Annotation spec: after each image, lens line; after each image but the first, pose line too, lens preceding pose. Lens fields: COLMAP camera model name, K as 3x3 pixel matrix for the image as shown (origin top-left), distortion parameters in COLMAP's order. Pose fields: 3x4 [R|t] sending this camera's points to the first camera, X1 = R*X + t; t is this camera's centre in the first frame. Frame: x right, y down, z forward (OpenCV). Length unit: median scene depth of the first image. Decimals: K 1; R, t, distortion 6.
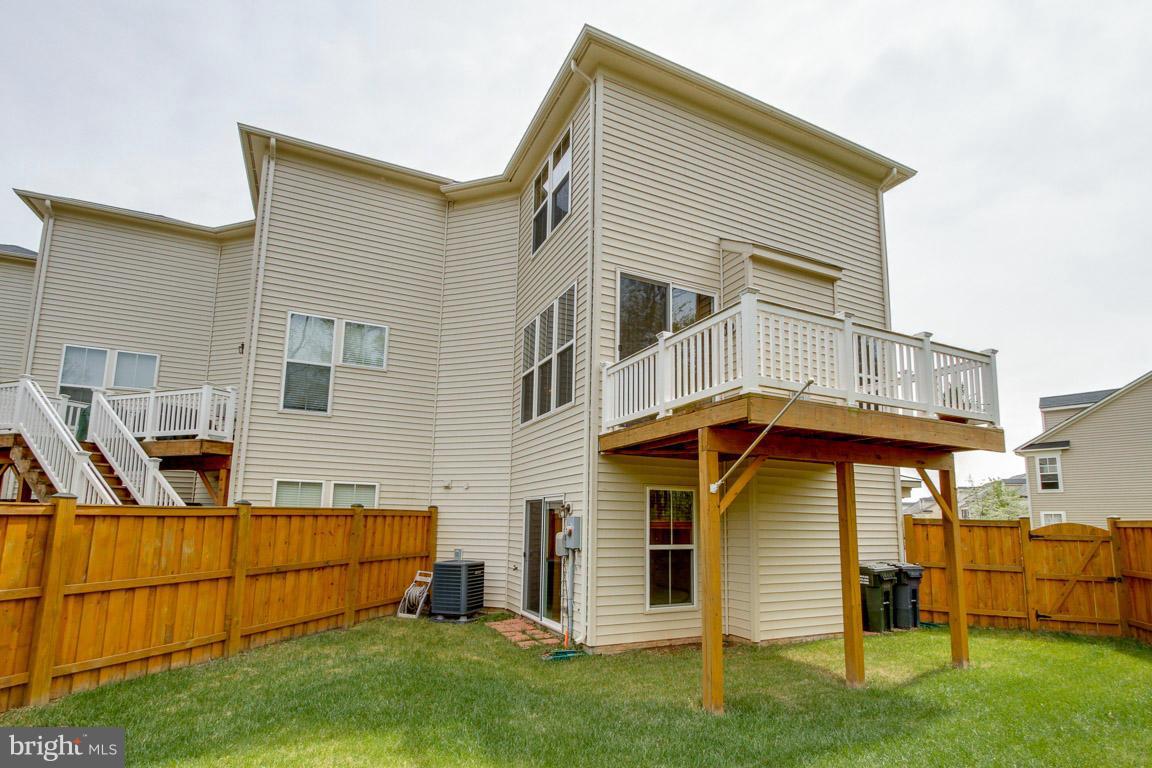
lens RADIAL K [[550.6, 0, 576.4], [0, 550.6, 437.2], [0, 0, 1]] dist [-0.008716, -0.000528]
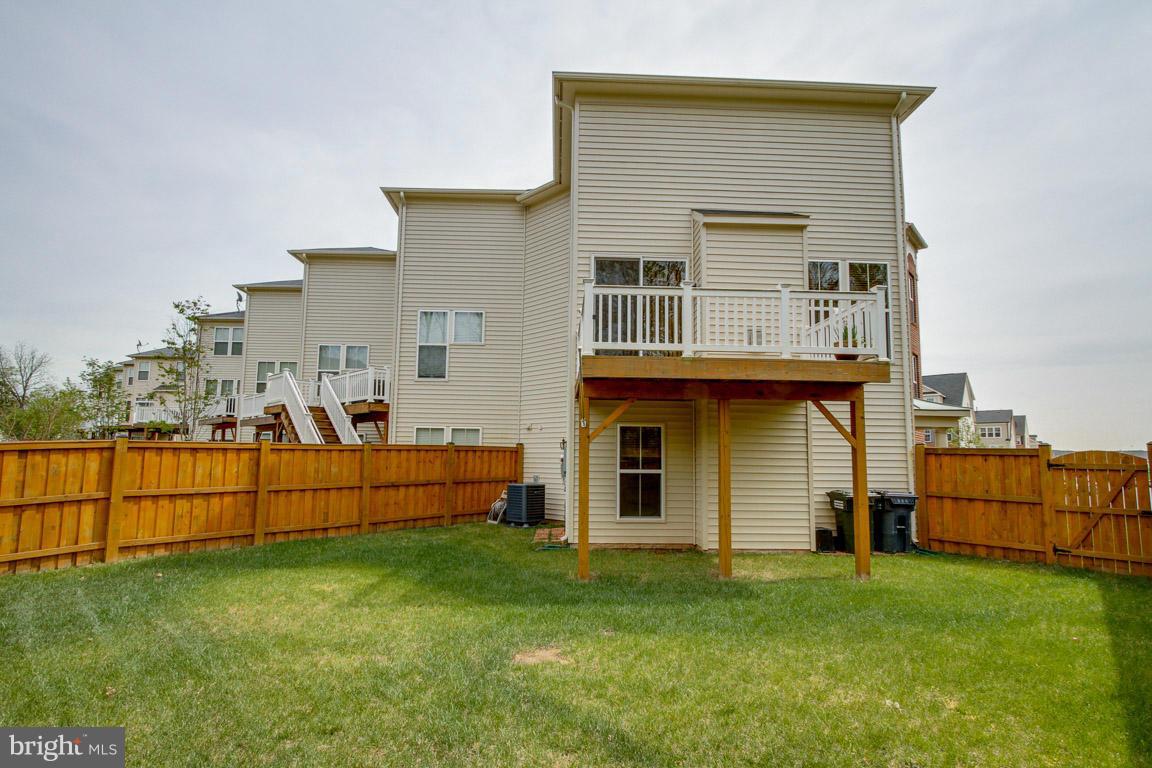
lens RADIAL K [[536.7, 0, 575.3], [0, 536.7, 396.2], [0, 0, 1]] dist [-0.008137, 0.000190]
pose [[0.913885, -0.050415, -0.402831, 0.470651], [0.062003, 0.997951, 0.015769, -0.000735], [0.401211, -0.039388, 0.915139, -0.152193]]
